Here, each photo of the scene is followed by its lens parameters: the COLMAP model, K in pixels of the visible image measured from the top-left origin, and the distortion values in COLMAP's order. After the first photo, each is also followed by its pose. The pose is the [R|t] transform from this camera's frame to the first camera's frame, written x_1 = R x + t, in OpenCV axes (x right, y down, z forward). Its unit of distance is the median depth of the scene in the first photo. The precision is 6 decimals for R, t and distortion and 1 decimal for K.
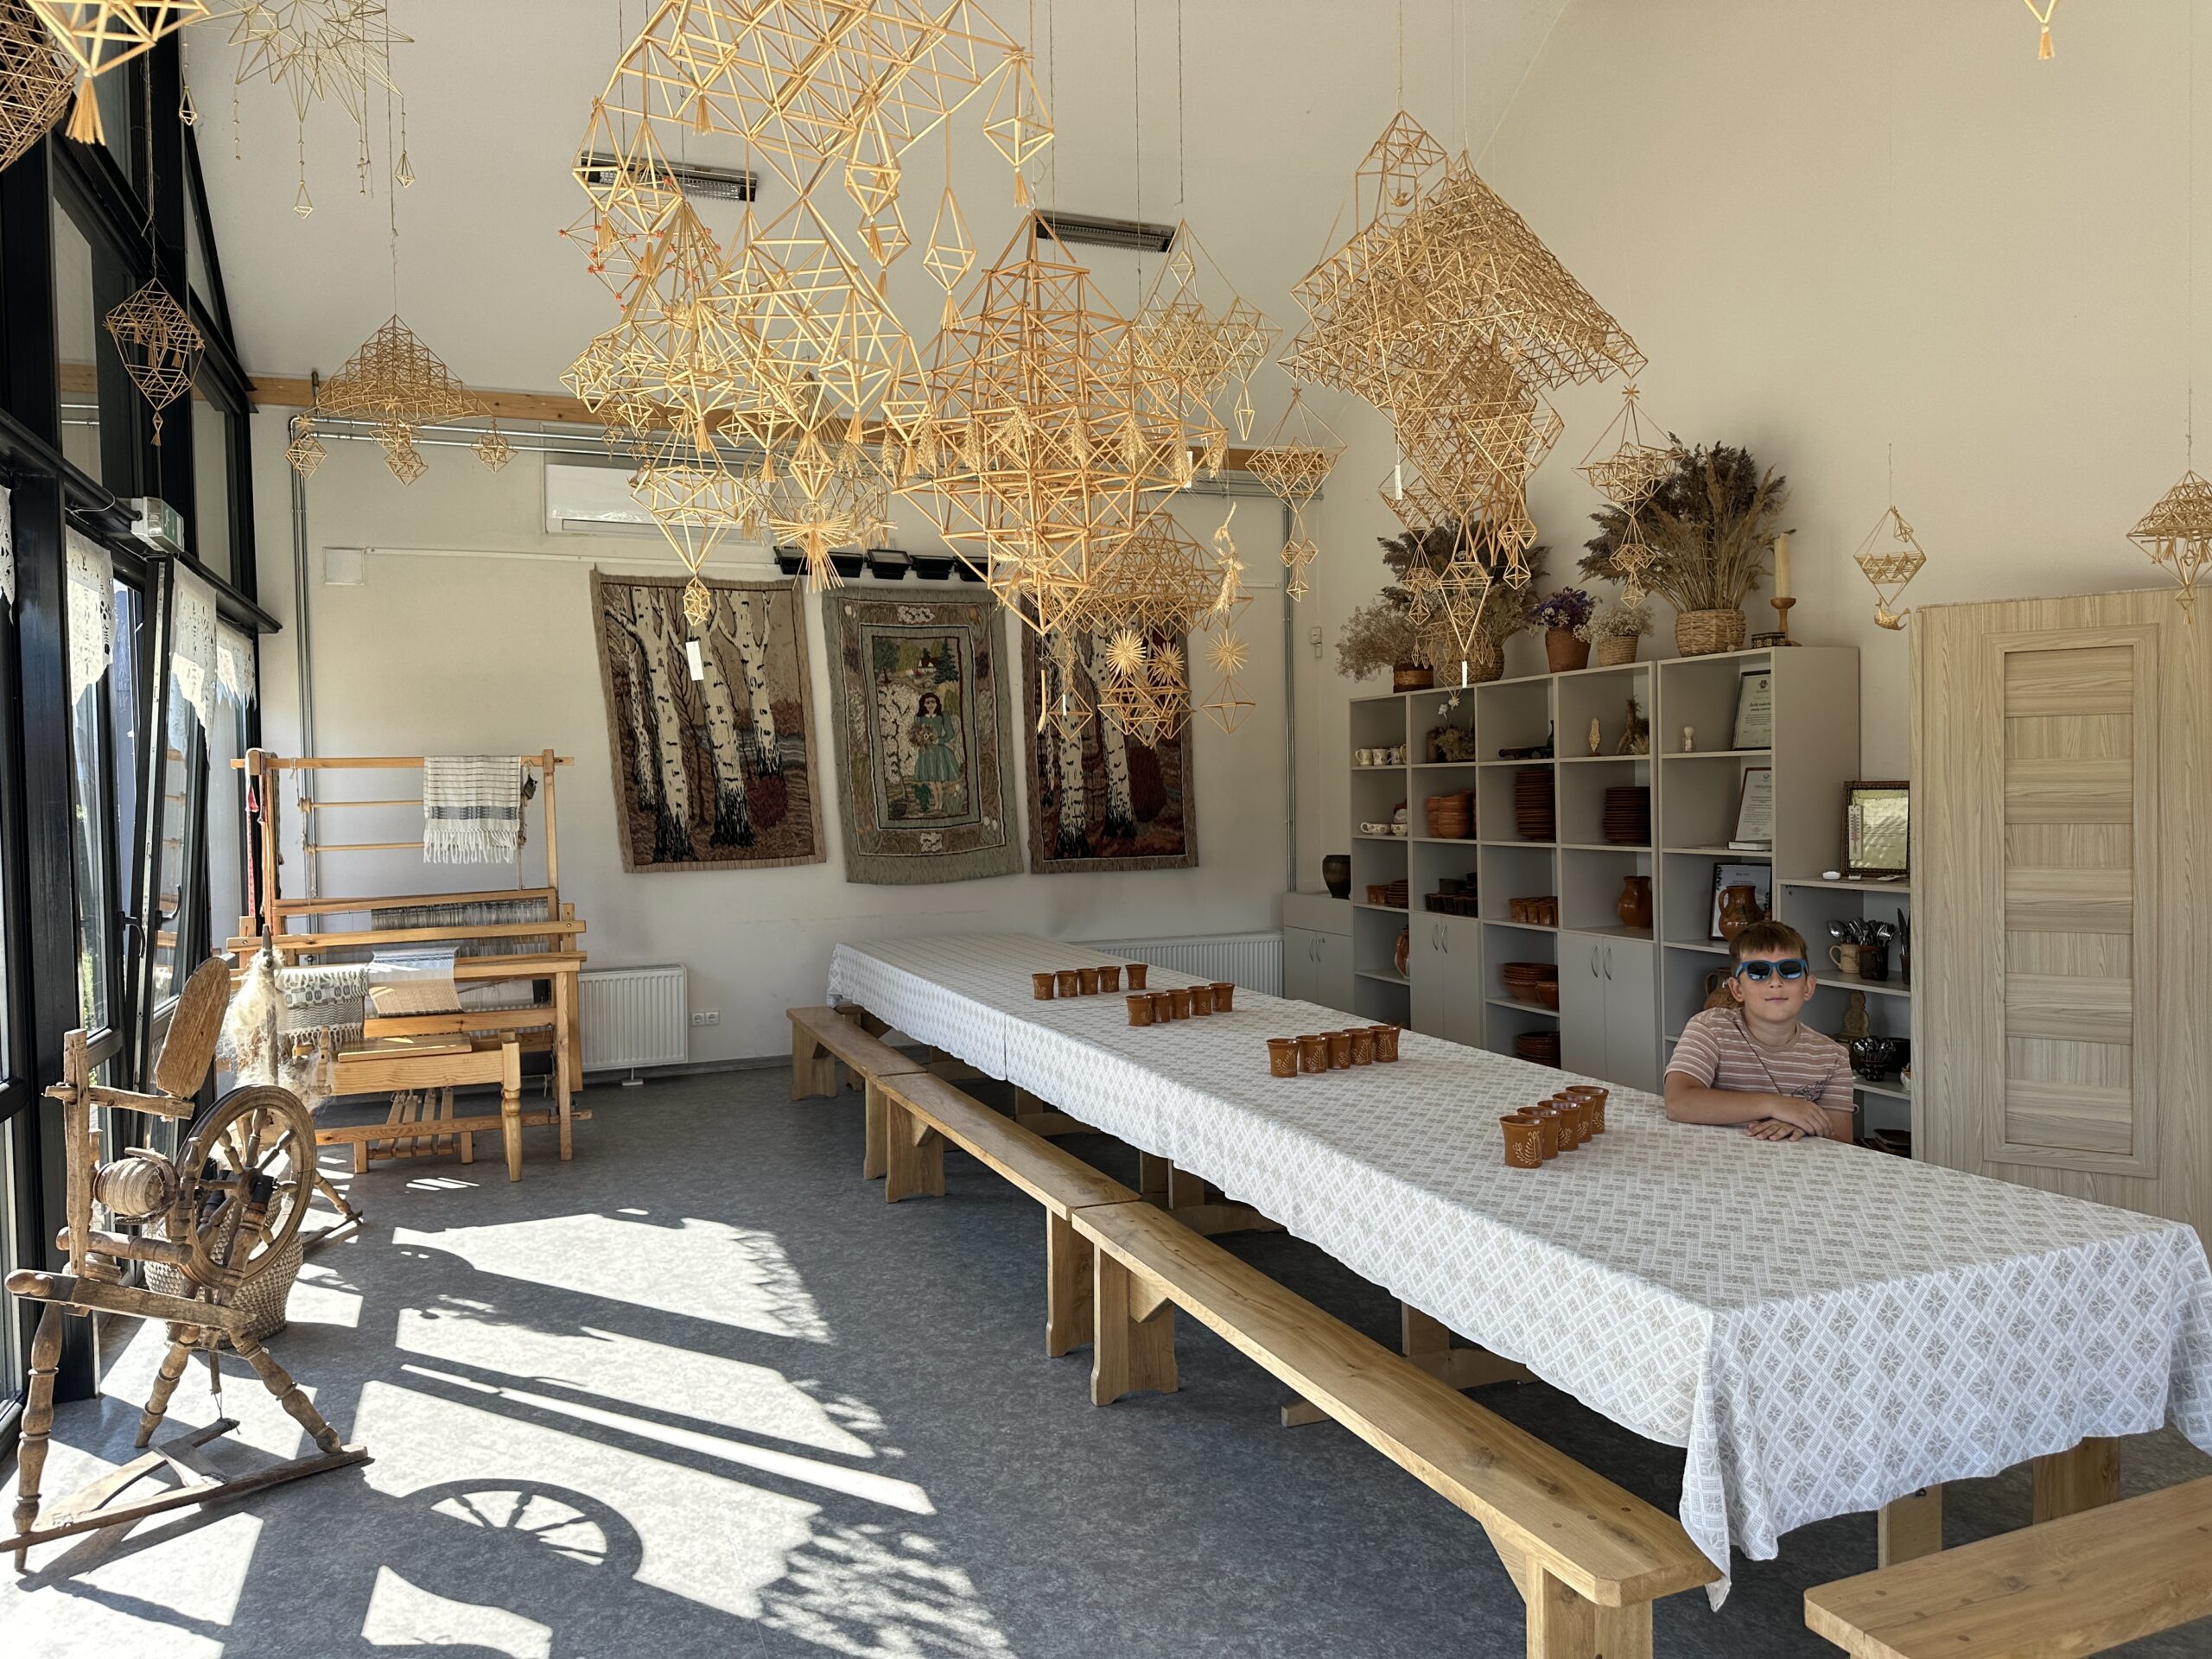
lens RADIAL K [[1512.6, 0, 1106.0], [0, 1512.6, 829.5], [0, 0, 1]] dist [0.088519, -0.085110]
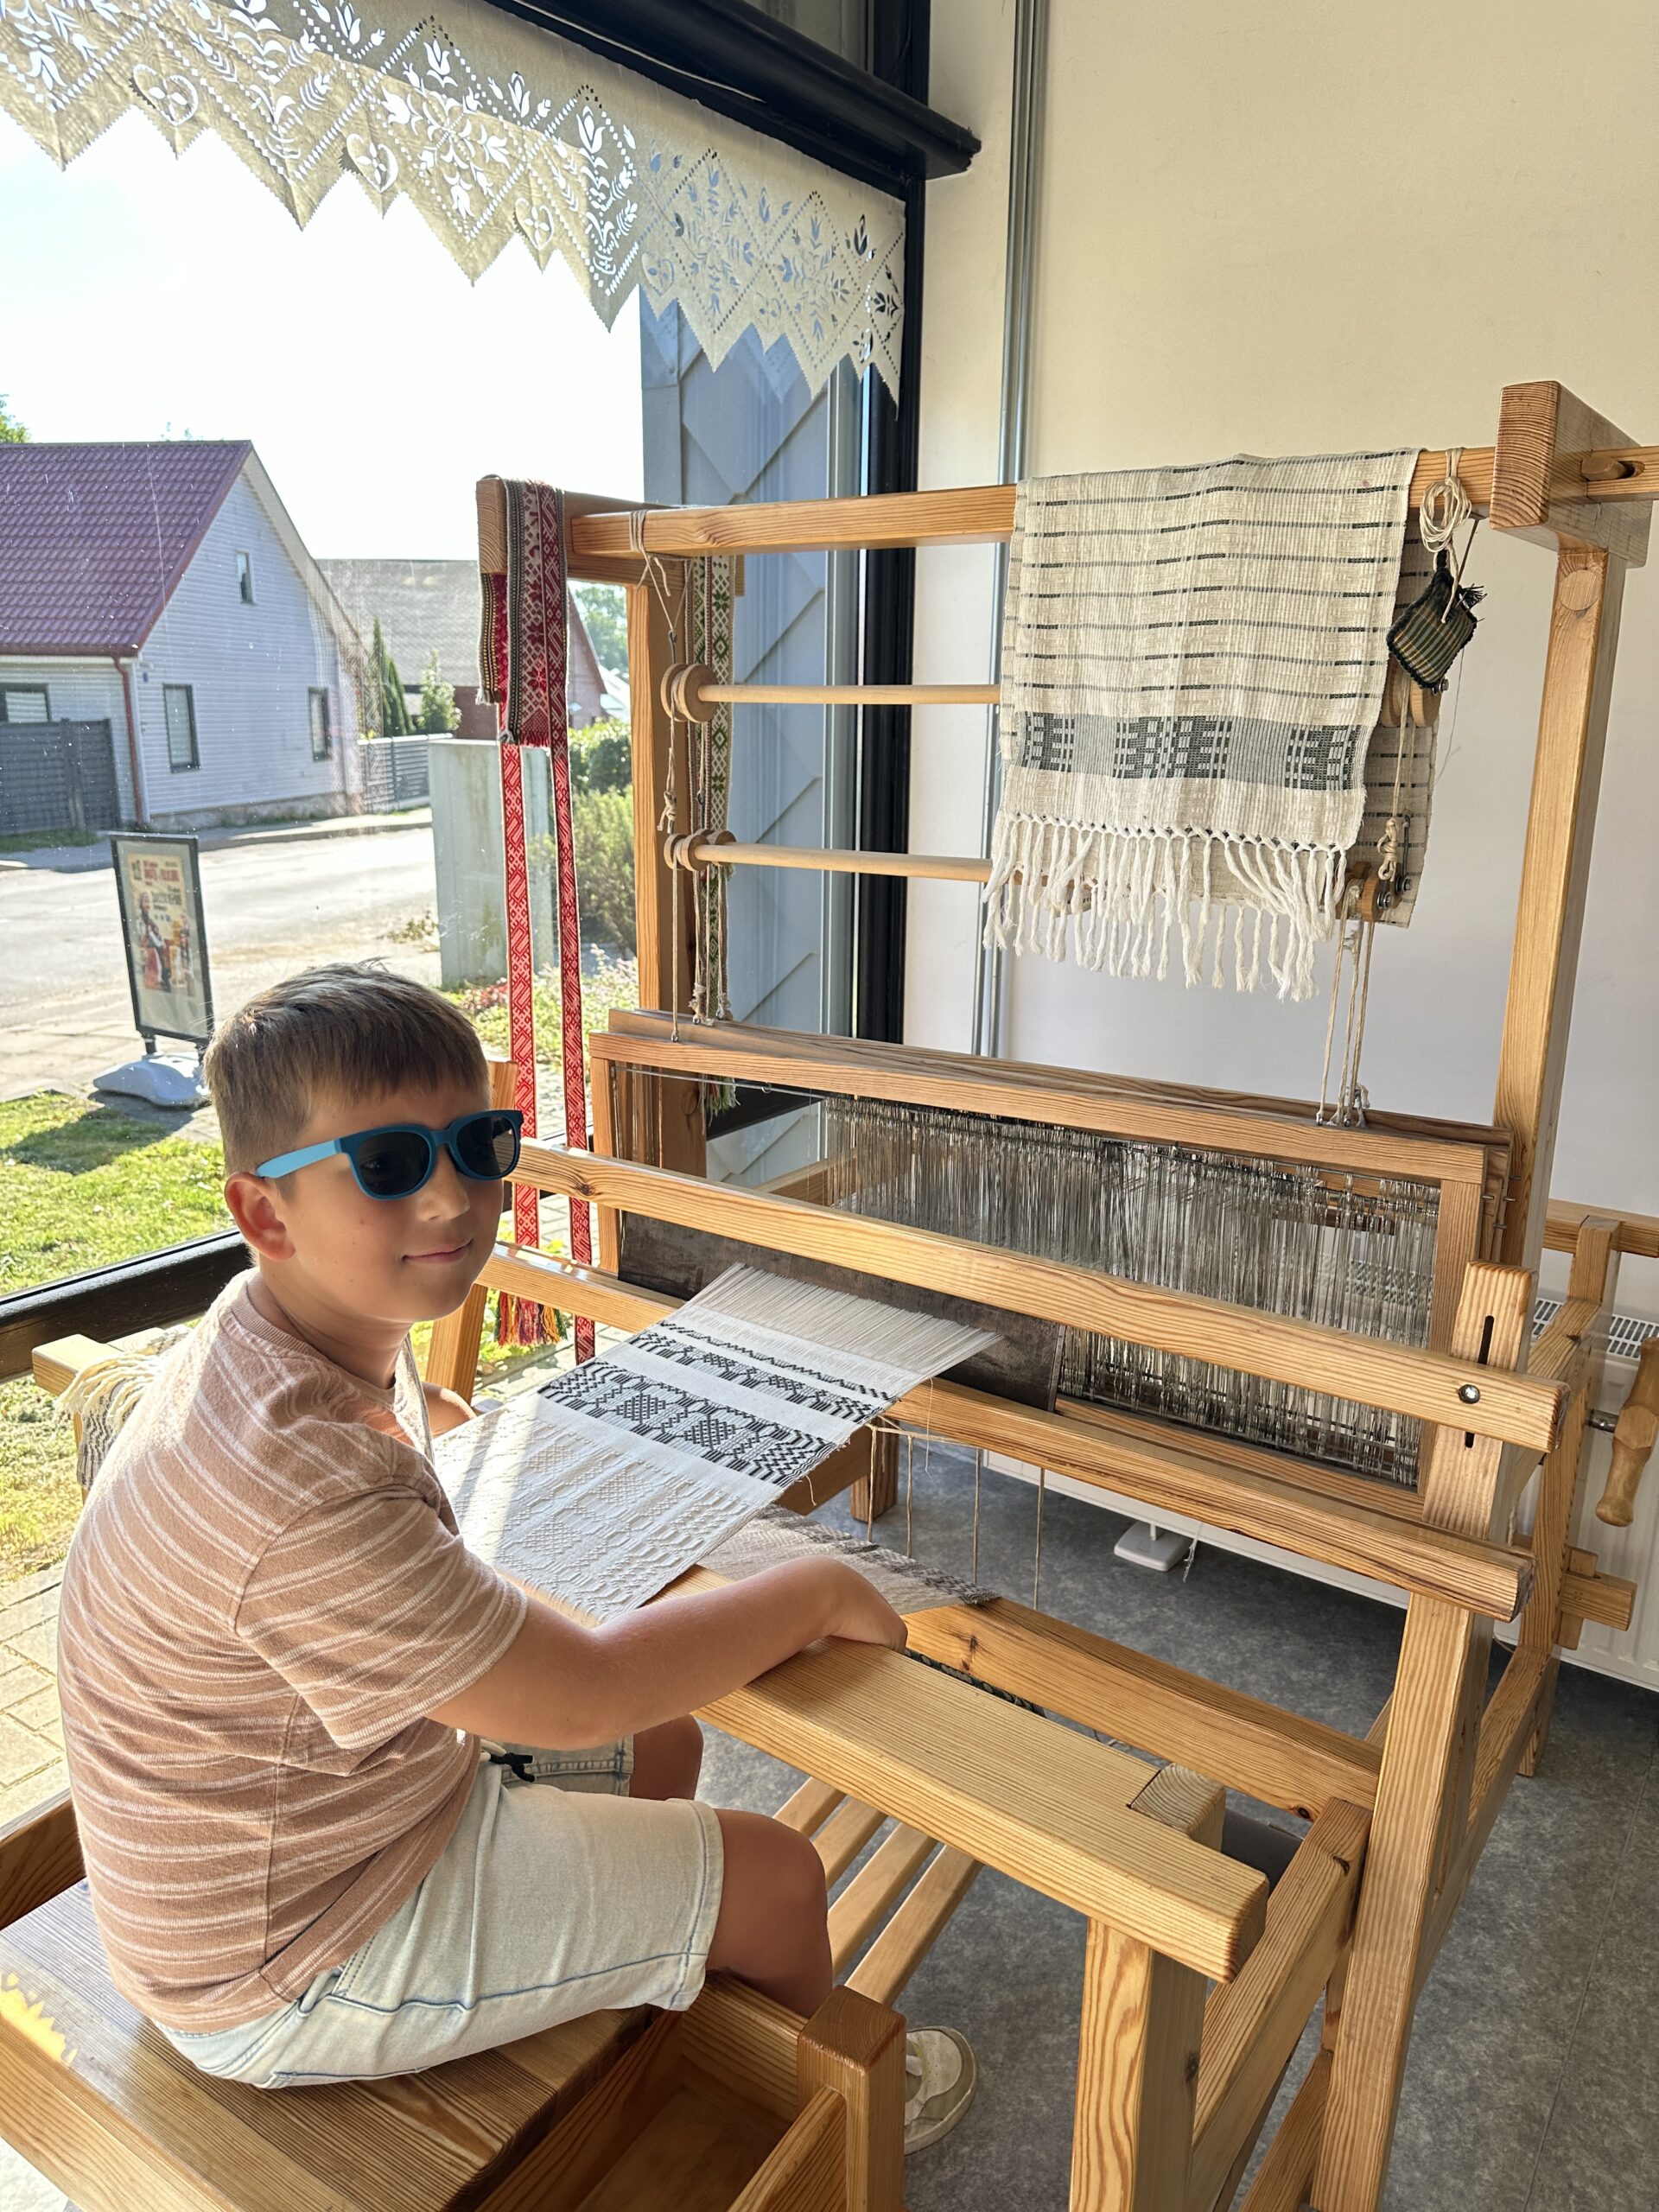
lens RADIAL K [[1512.6, 0, 824.7], [0, 1512.6, 1058.1], [0, 0, 1]] dist [0.088519, -0.085110]
pose [[0.535725, 0.224305, -0.814055, -0.213922], [-0.037721, 0.969467, 0.242303, -0.016057], [0.843550, -0.099100, 0.527829, 0.713996]]
